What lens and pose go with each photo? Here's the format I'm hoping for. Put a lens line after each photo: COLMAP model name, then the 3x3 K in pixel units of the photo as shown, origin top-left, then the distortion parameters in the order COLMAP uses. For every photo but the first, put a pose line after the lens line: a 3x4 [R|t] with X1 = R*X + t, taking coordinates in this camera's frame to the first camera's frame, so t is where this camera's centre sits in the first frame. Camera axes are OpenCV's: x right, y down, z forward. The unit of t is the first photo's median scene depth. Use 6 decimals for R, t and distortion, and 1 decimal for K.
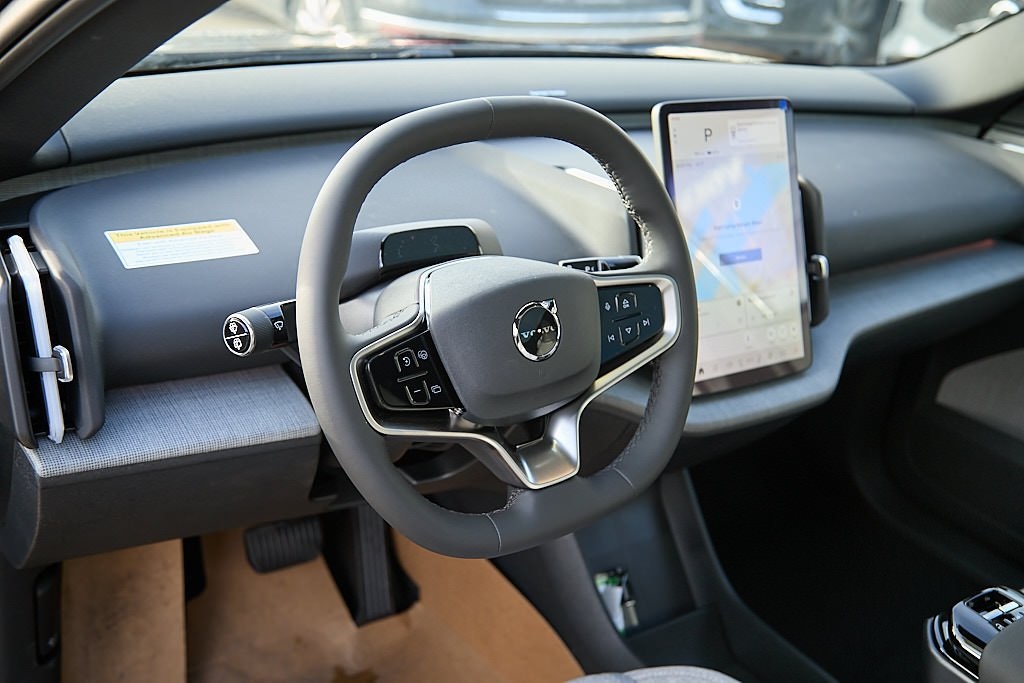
lens RADIAL K [[1140.4, 0, 512.0], [0, 1140.4, 341.5], [0, 0, 1]] dist [0.030492, 0.026695]
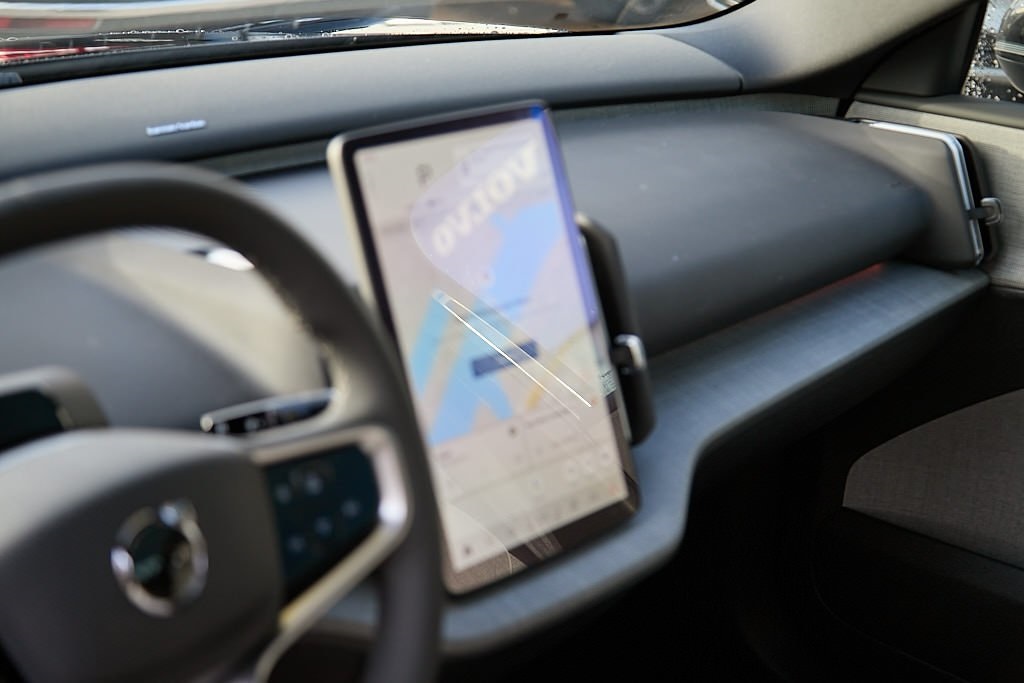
lens RADIAL K [[1697.9, 0, 512.0], [0, 1697.9, 341.5], [0, 0, 1]] dist [-0.021208, 0.001652]
pose [[0.977597, -0.134869, 0.161601, 0.052390], [0.143260, 0.988819, -0.041395, -0.042783], [-0.154211, 0.063618, 0.985988, 0.072709]]
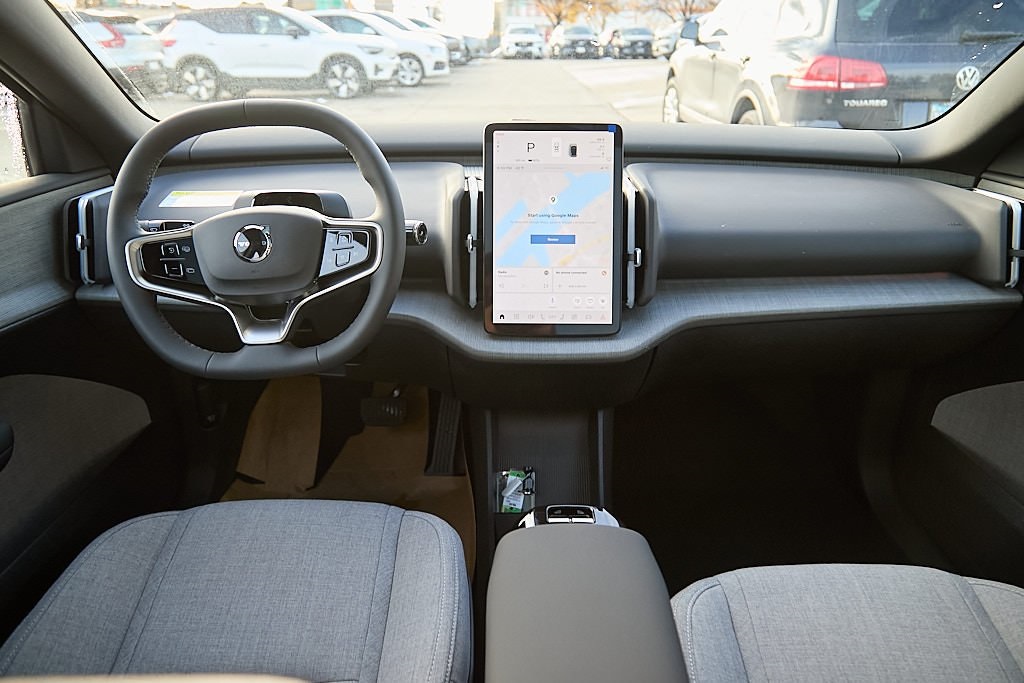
lens RADIAL K [[703.3, 0, 512.0], [0, 703.3, 341.5], [0, 0, 1]] dist [0.003056, 0.001387]
pose [[0.812929, 0.129484, -0.567785, 0.631168], [-0.151720, 0.988390, 0.008177, 0.044707], [0.562252, 0.079497, 0.823136, 0.290206]]
